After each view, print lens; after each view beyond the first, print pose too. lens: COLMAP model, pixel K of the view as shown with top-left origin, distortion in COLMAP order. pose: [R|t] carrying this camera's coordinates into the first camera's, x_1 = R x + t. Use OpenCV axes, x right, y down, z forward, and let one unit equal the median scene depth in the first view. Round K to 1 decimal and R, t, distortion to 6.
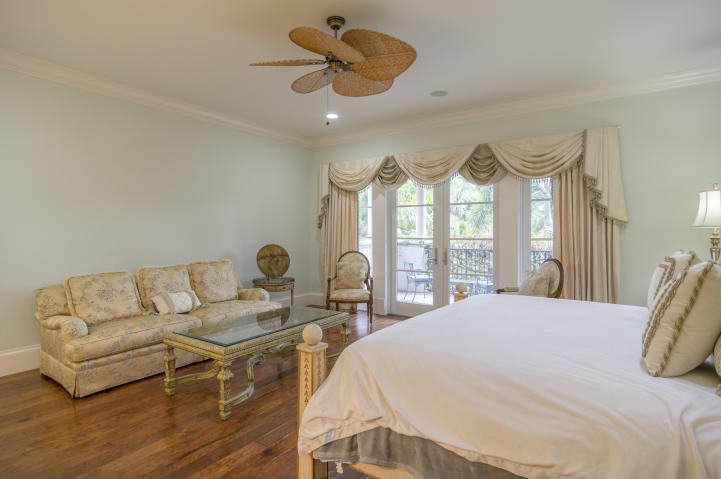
lens RADIAL K [[386.2, 0, 361.1], [0, 386.2, 237.5], [0, 0, 1]] dist [0.001962, 0.002451]
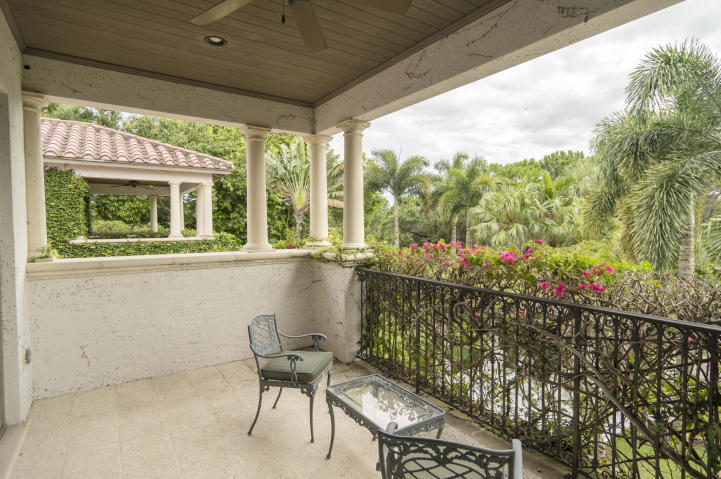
lens RADIAL K [[386.2, 0, 356.7], [0, 386.2, 236.2], [0, 0, 1]] dist [0.001962, 0.002451]
pose [[0.932938, 0.003942, -0.360016, 0.639120], [0.000618, 0.999921, 0.012549, -0.034317], [0.360037, -0.011930, 0.932862, 1.096012]]
